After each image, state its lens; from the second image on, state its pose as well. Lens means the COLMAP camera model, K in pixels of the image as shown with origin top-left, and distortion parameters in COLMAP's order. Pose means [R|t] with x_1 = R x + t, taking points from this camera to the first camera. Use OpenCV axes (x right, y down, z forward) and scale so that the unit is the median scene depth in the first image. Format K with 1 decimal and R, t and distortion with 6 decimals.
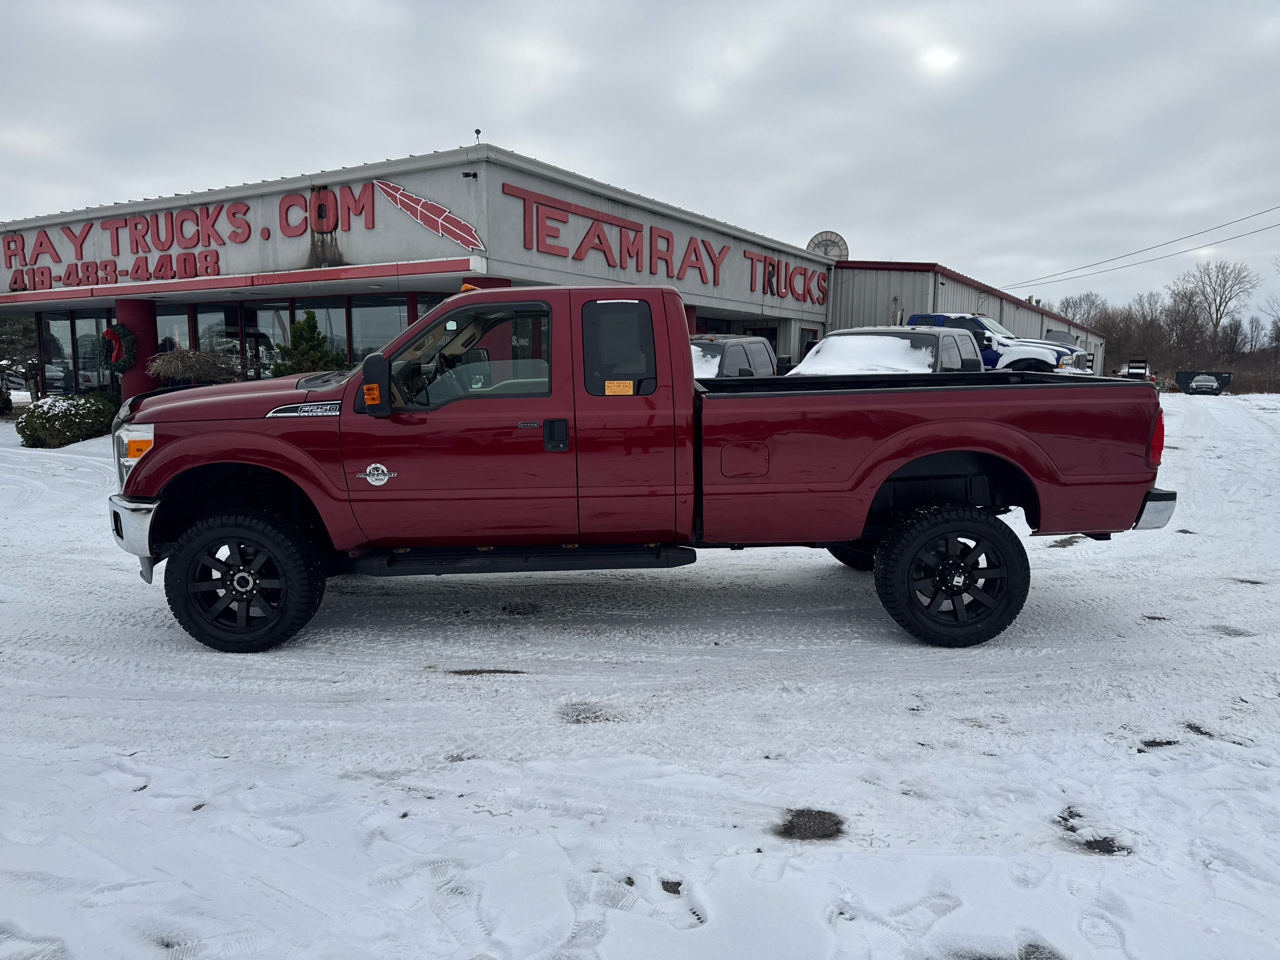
lens RADIAL K [[875.6, 0, 647.2], [0, 875.6, 501.6], [0, 0, 1]] dist [0.113299, -0.132828]
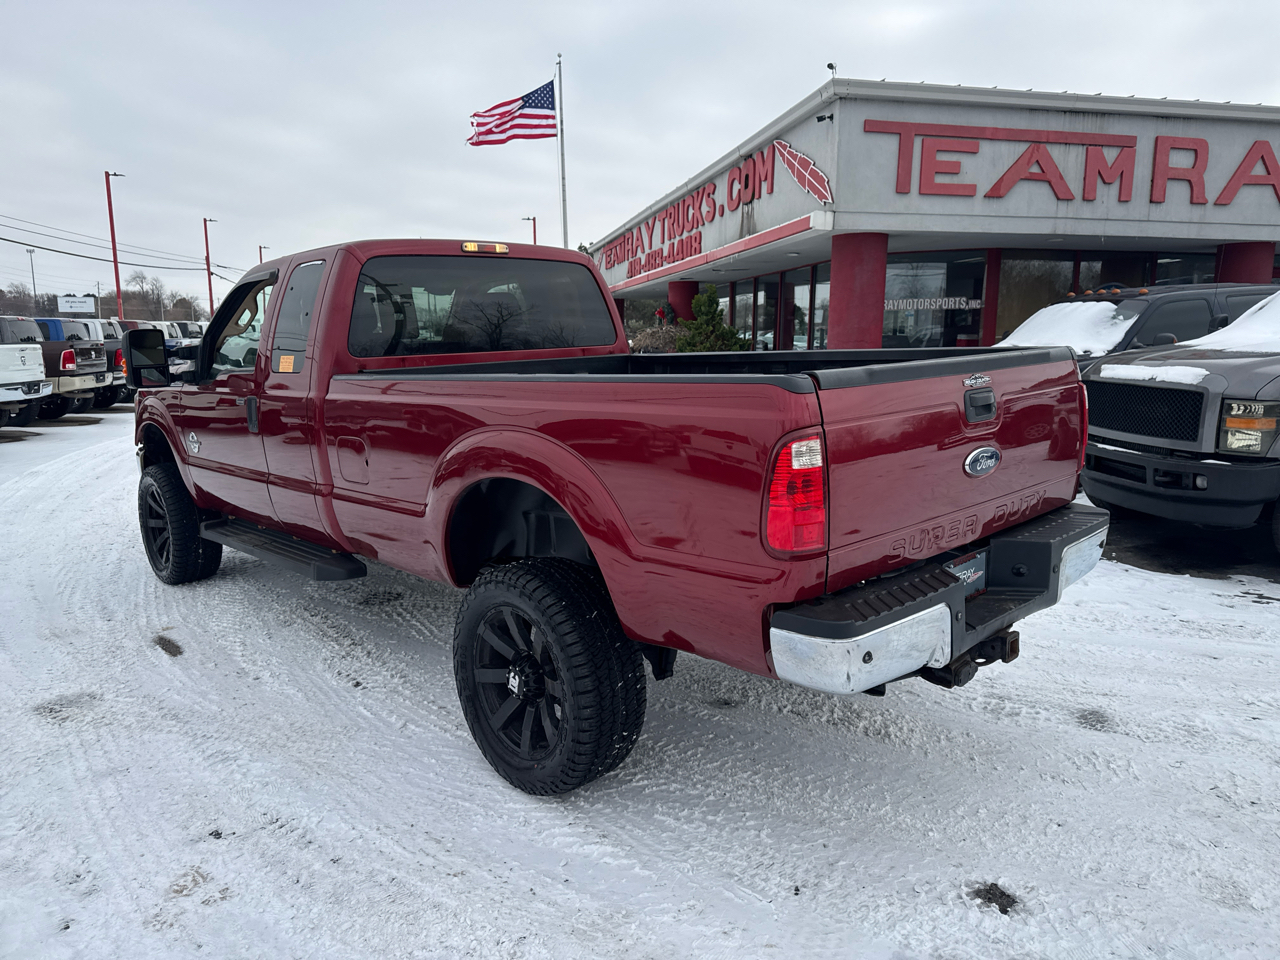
lens RADIAL K [[892.0, 0, 636.6], [0, 892.0, 496.3], [0, 0, 1]] dist [0.037381, -0.038443]
pose [[0.691707, 0.120373, -0.712076, 0.301341], [-0.101615, 0.992424, 0.069056, -0.033542], [0.714994, 0.024591, 0.698698, 0.221878]]
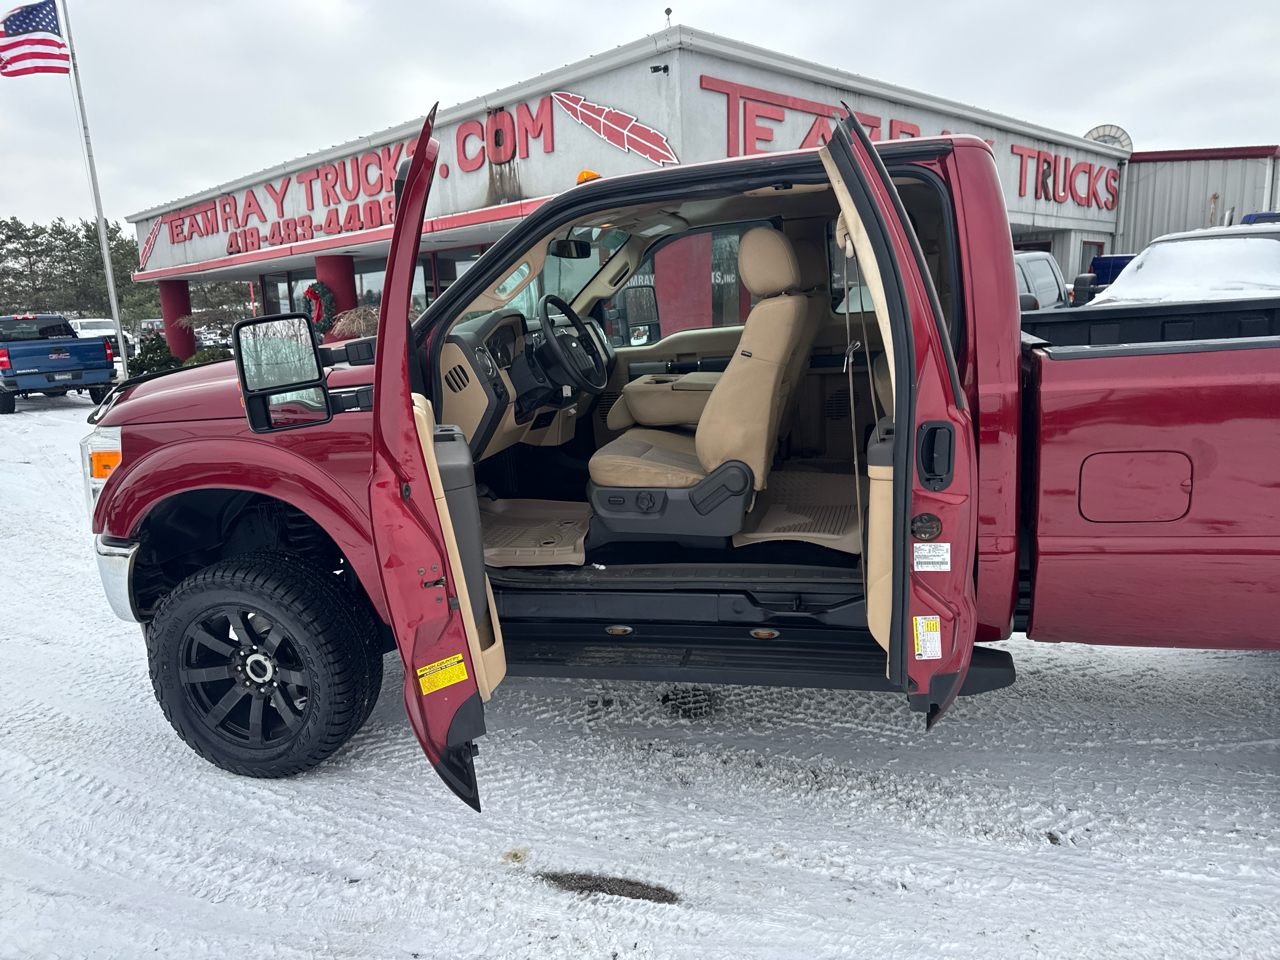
lens RADIAL K [[904.7, 0, 646.5], [0, 904.7, 489.5], [0, 0, 1]] dist [0.052256, -0.058875]
pose [[0.969863, 0.004895, -0.243602, -0.008132], [0.006873, 0.998851, 0.047434, -0.025012], [0.243555, -0.047679, 0.968715, 0.160413]]
